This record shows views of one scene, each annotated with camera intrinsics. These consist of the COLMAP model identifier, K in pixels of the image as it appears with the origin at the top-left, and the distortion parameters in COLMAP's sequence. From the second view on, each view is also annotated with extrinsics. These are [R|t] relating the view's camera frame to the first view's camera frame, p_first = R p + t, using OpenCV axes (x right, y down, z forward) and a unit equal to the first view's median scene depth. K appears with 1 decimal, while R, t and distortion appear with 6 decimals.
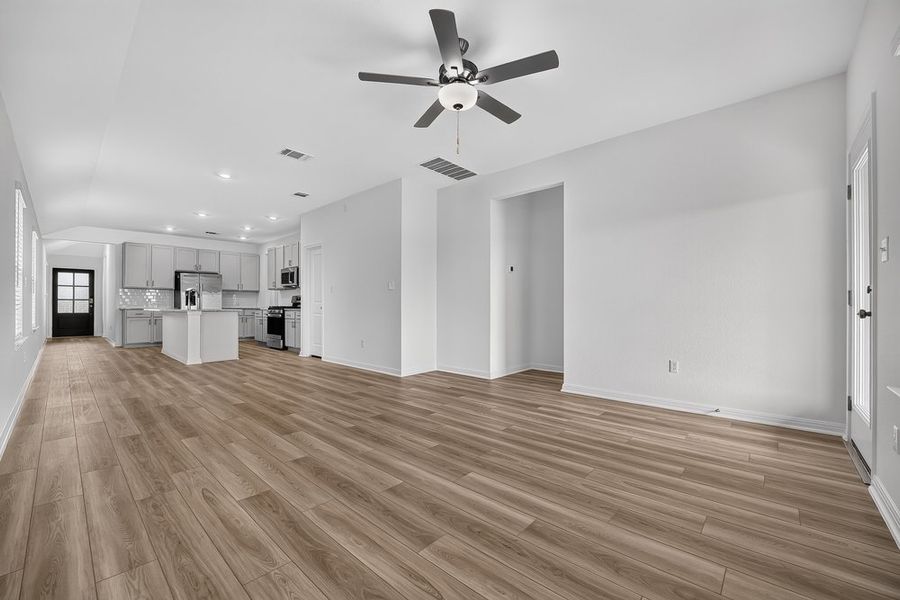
lens RADIAL K [[358.0, 0, 442.3], [0, 358.0, 303.1], [0, 0, 1]] dist [-0.000202, 0.000177]
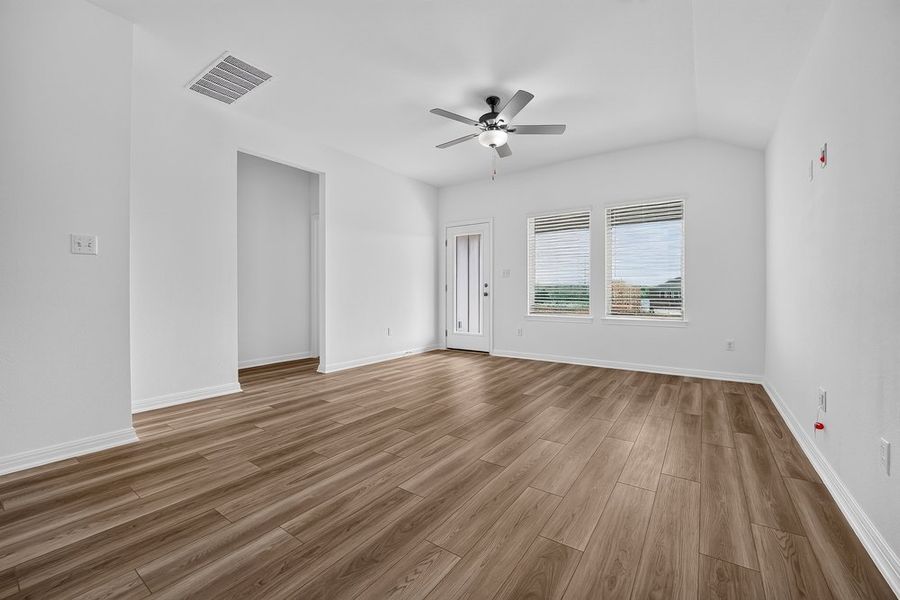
lens RADIAL K [[358.0, 0, 442.3], [0, 358.0, 303.1], [0, 0, 1]] dist [-0.000202, 0.000177]
pose [[-0.116349, -0.025611, 0.992878, -0.953664], [-0.009950, 0.999647, 0.024620, 0.012714], [-0.993159, -0.007015, -0.116563, 0.996522]]
